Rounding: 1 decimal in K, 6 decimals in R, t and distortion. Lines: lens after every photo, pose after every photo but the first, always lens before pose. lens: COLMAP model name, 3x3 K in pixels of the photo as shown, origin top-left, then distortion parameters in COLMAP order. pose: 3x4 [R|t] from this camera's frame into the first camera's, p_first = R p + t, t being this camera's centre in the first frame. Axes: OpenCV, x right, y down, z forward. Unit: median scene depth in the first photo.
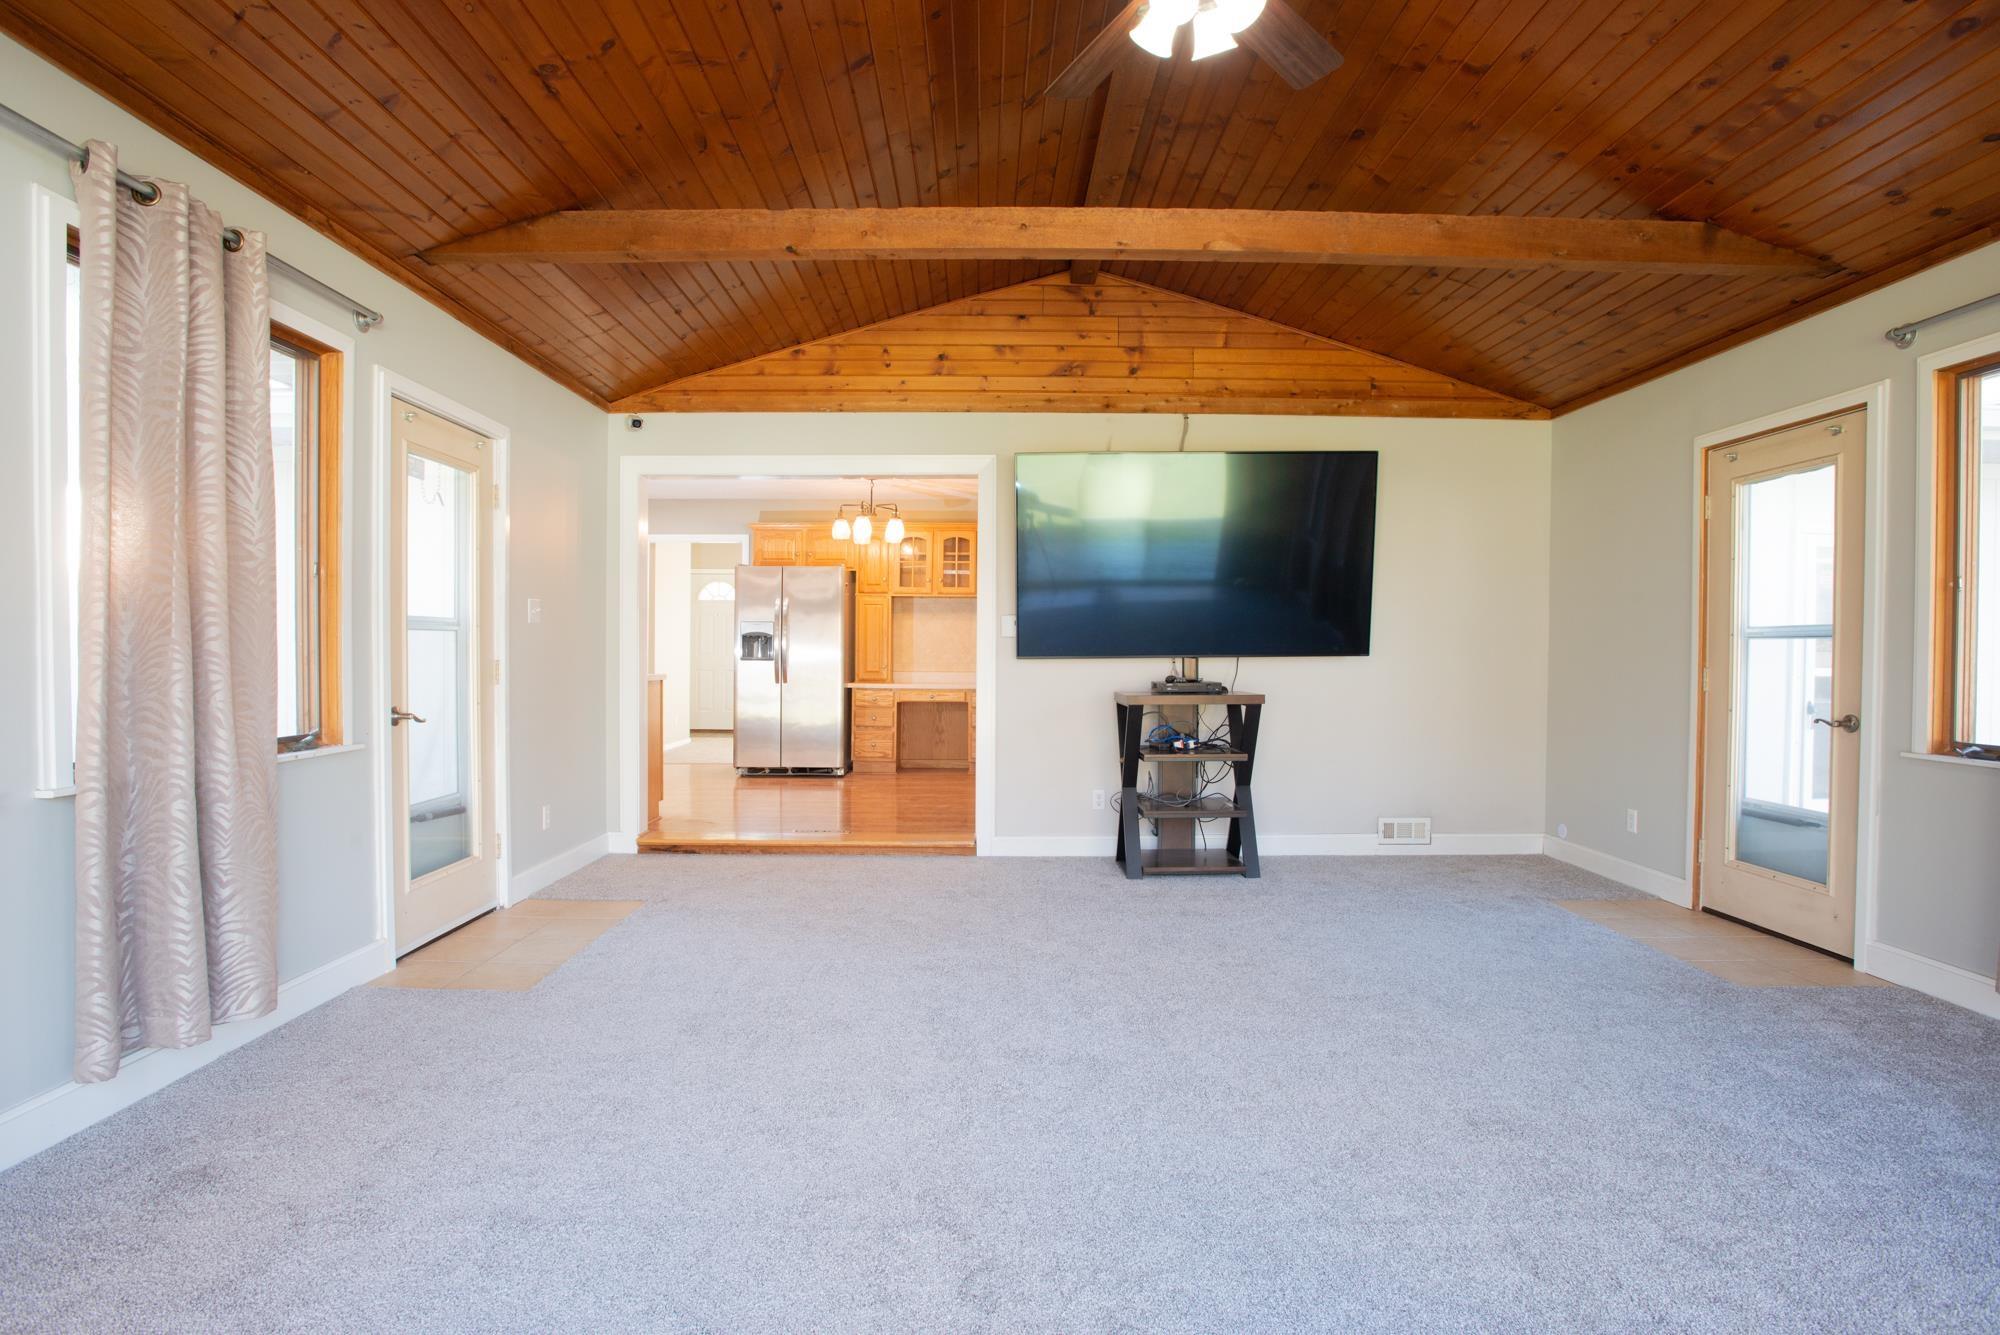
lens RADIAL K [[971.1, 0, 998.2], [0, 971.1, 669.6], [0, 0, 1]] dist [-0.028638, -0.000436]
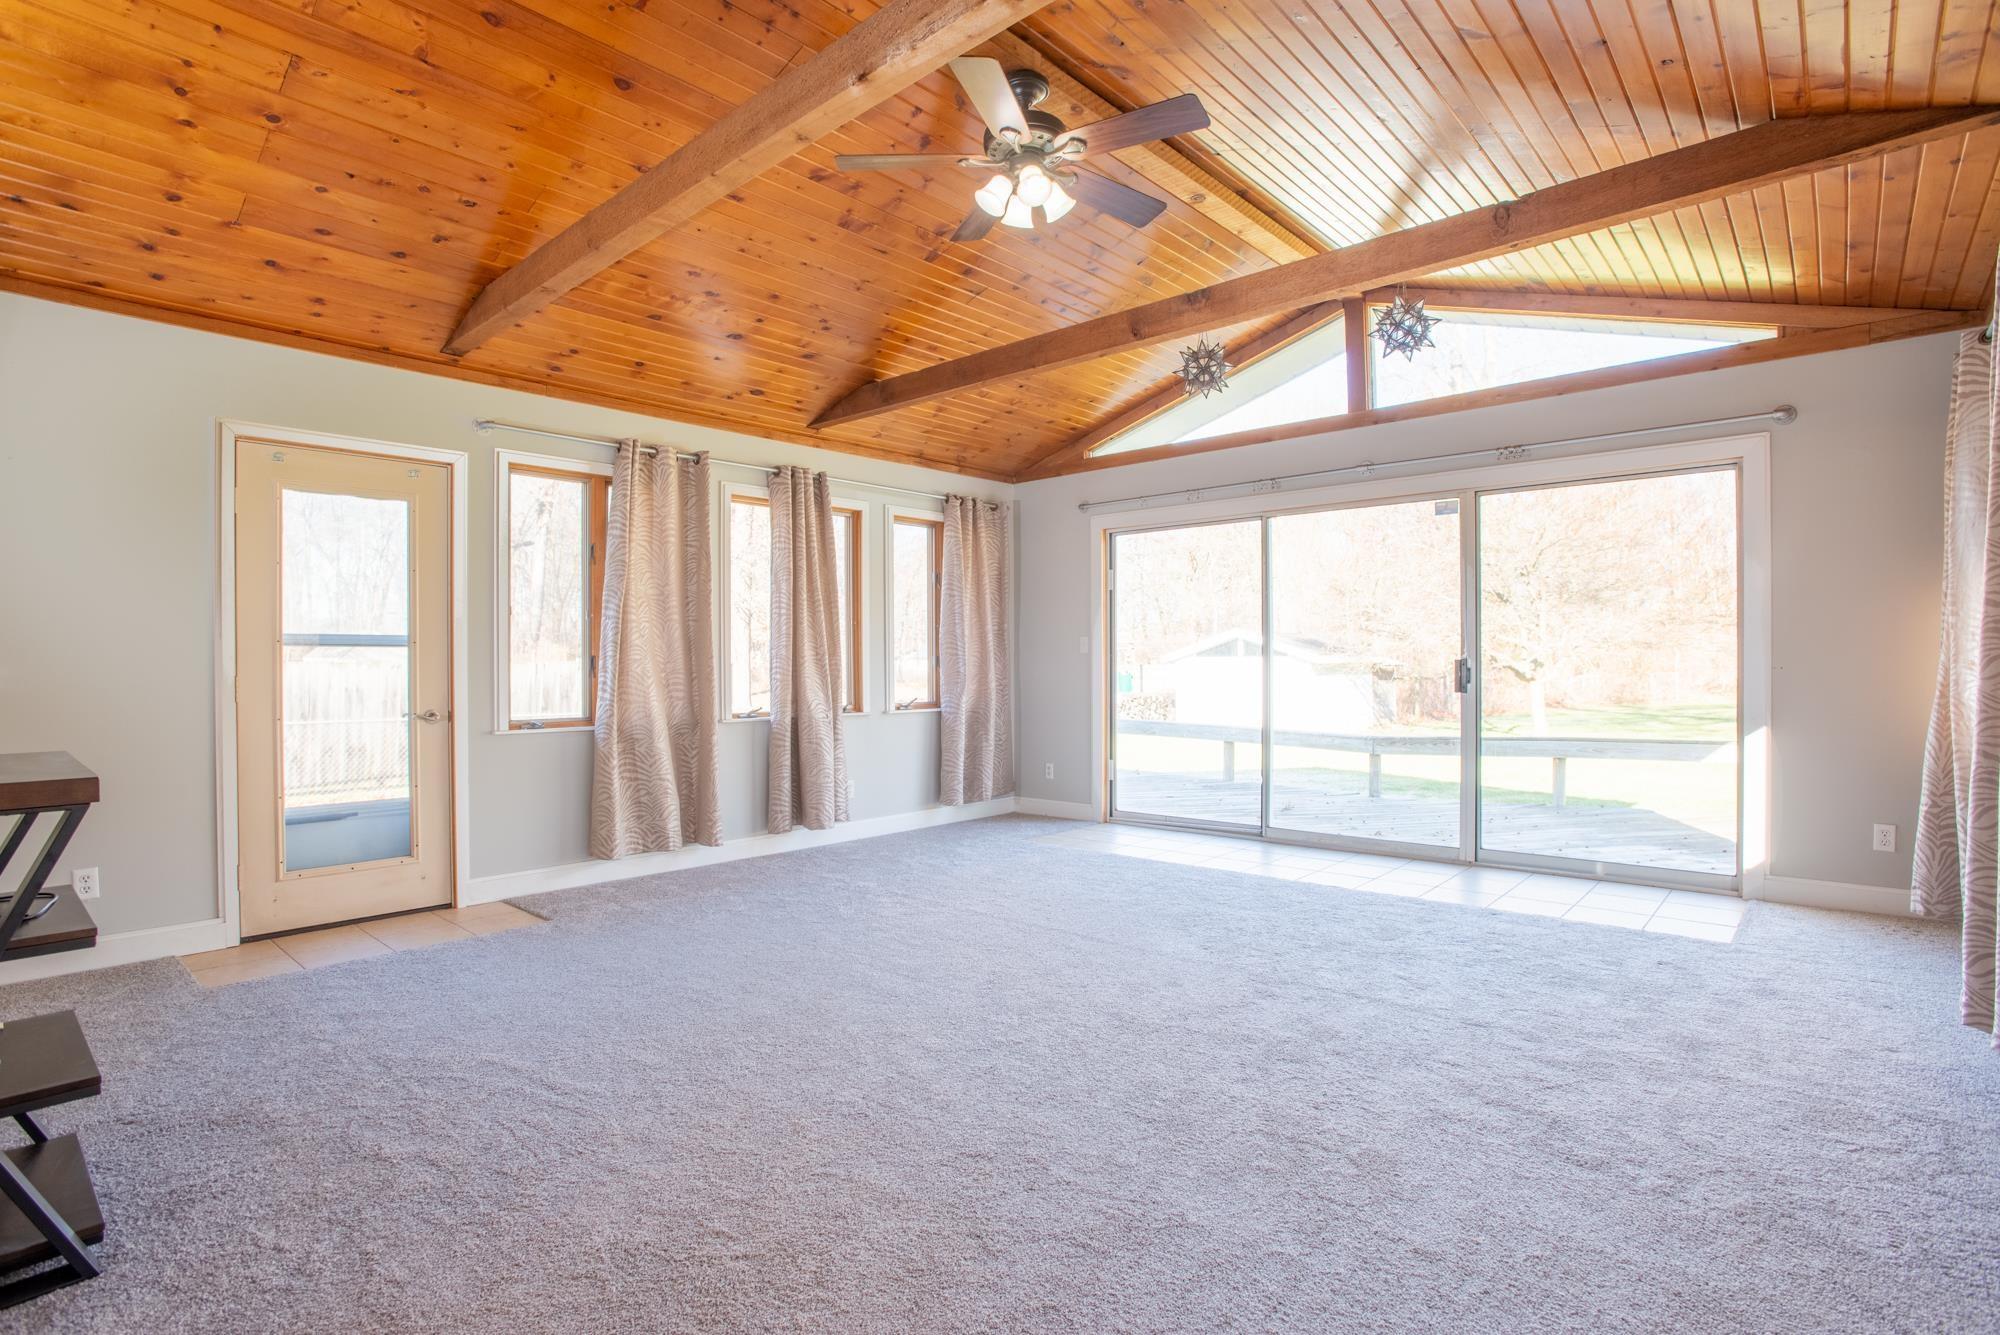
lens RADIAL K [[971.1, 0, 1000.8], [0, 971.1, 666.8], [0, 0, 1]] dist [-0.028638, -0.000436]
pose [[-0.738555, -0.010014, 0.674119, -0.474738], [0.007960, 0.999690, 0.023571, -0.031107], [-0.674146, 0.022775, -0.738247, 1.368583]]
